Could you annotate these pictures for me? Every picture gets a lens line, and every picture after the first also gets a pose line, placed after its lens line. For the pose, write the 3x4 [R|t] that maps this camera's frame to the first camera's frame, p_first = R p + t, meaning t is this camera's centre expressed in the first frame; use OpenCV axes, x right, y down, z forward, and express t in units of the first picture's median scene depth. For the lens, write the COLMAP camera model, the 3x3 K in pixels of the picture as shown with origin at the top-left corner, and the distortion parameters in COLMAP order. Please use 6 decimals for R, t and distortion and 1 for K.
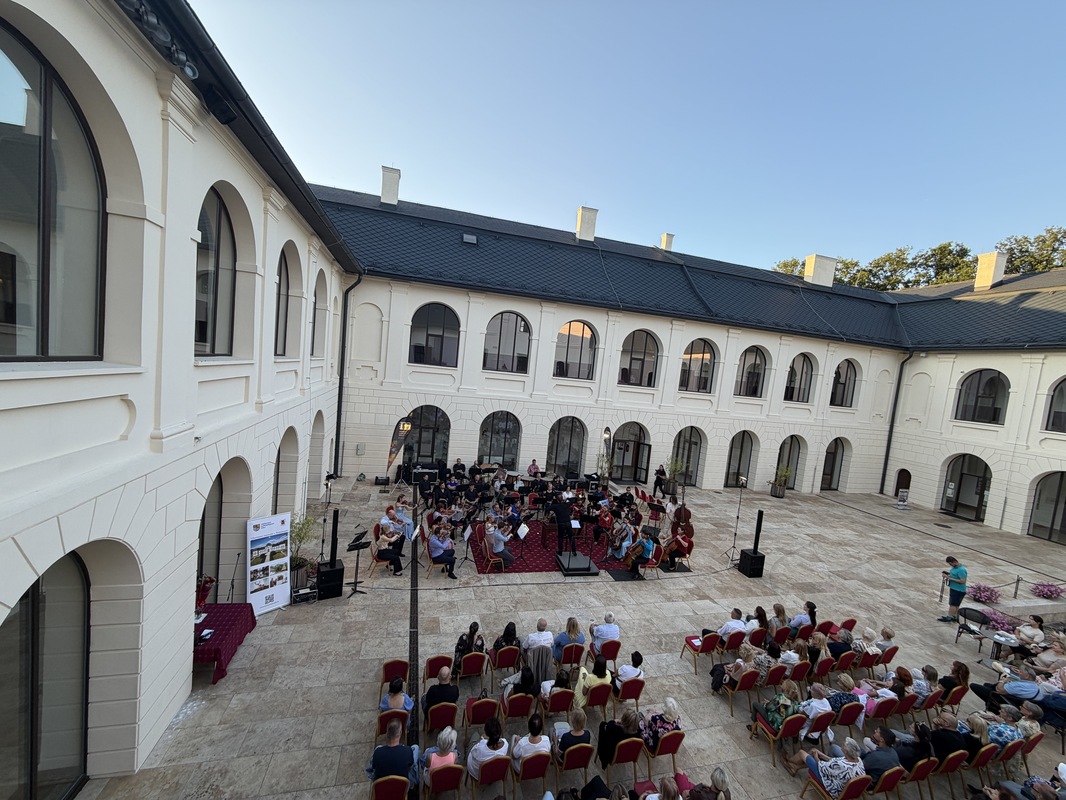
lens RADIAL K [[423.3, 0, 528.3], [0, 423.3, 399.1], [0, 0, 1]] dist [0.001324, -0.000532]
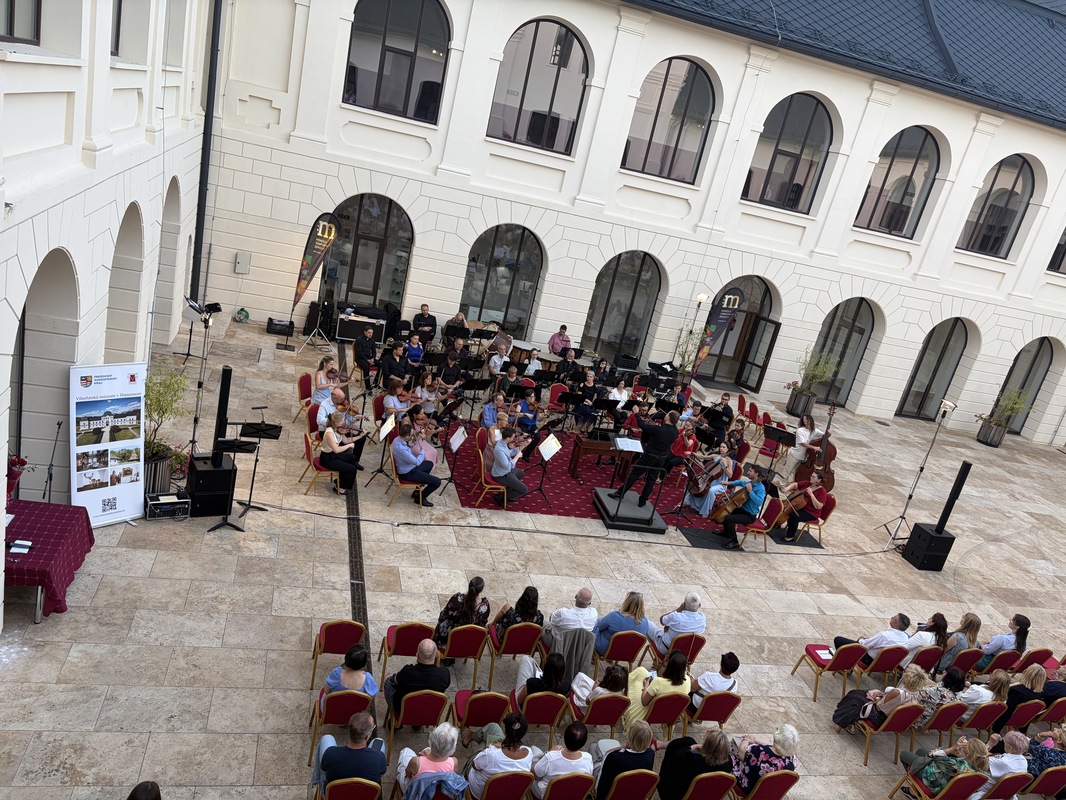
lens RADIAL K [[799.4, 0, 534.7], [0, 799.4, 402.4], [0, 0, 1]] dist [0.066697, -0.068653]
pose [[0.992232, 0.121296, 0.027630, -0.041550], [-0.124386, 0.963616, 0.236585, 0.002793], [0.002072, -0.238184, 0.971218, -0.016933]]
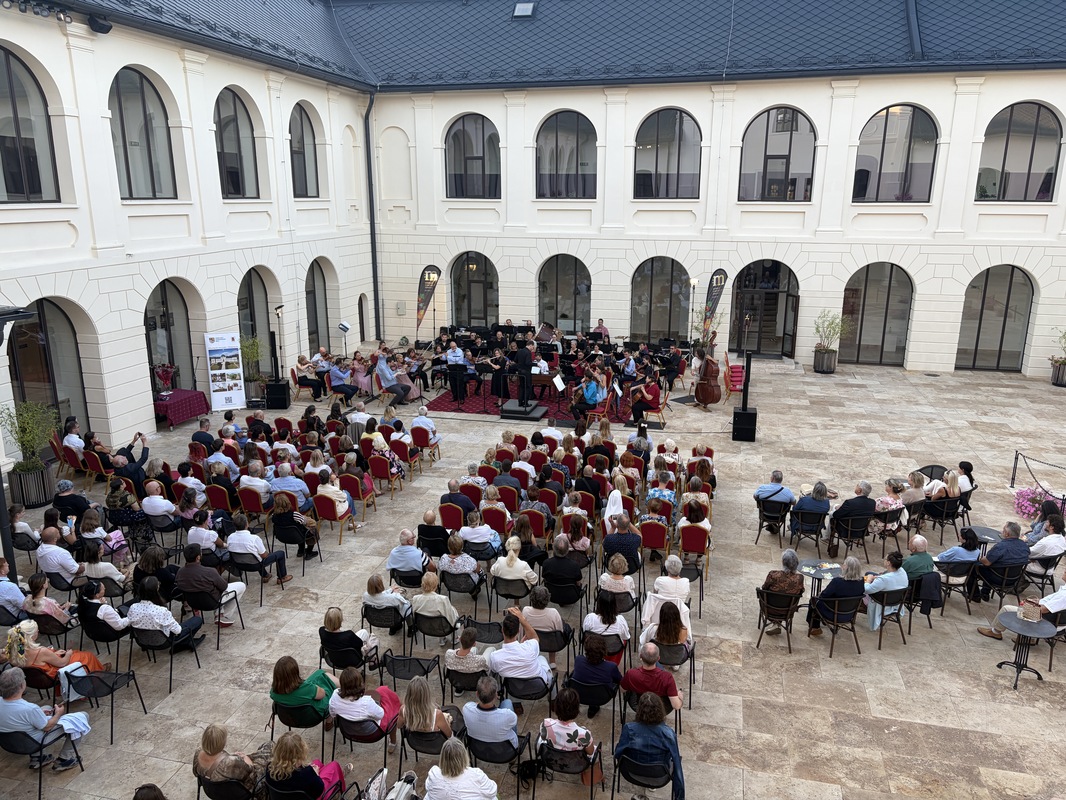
lens RADIAL K [[799.4, 0, 536.9], [0, 799.4, 400.8], [0, 0, 1]] dist [0.071024, -0.076896]
pose [[0.873534, 0.026840, -0.486022, 0.639427], [0.046991, 0.989165, 0.139083, 0.093151], [0.484489, -0.144332, 0.862809, -0.286334]]
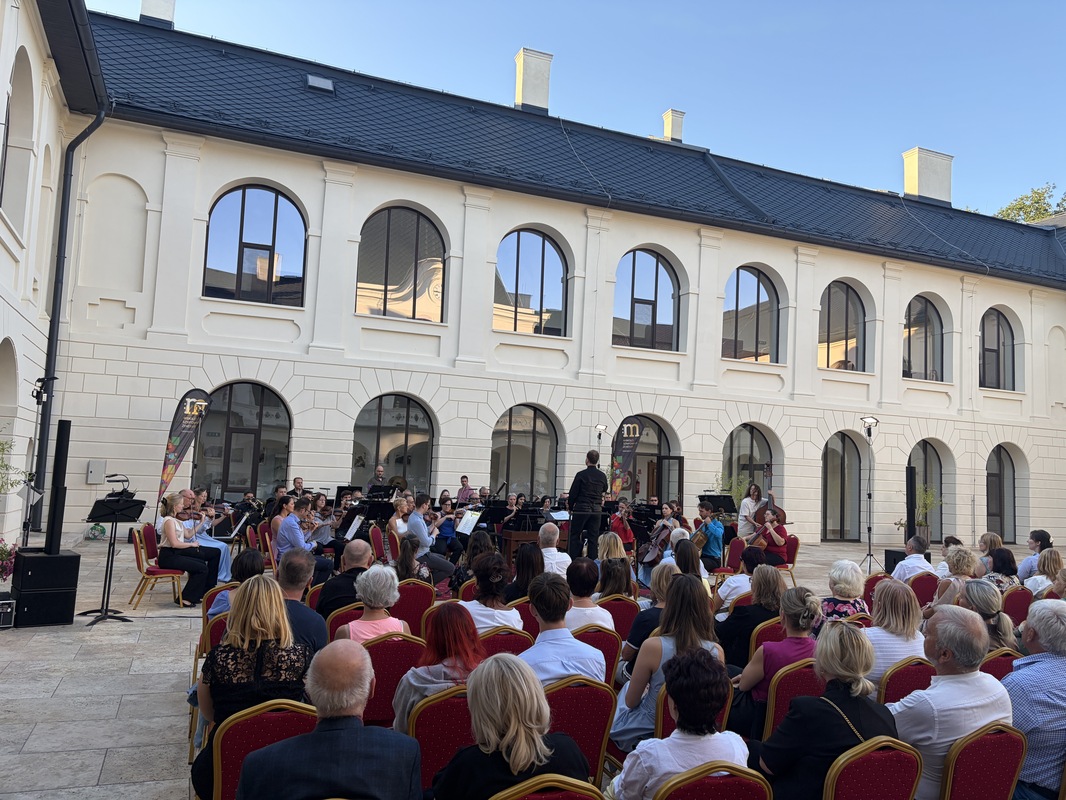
lens RADIAL K [[799.4, 0, 536.9], [0, 799.4, 400.8], [0, 0, 1]] dist [0.071024, -0.076896]
pose [[0.987906, -0.043777, 0.148746, -0.043750], [0.066186, 0.986587, -0.149215, 0.211002], [-0.140219, 0.157255, 0.977553, 0.041094]]
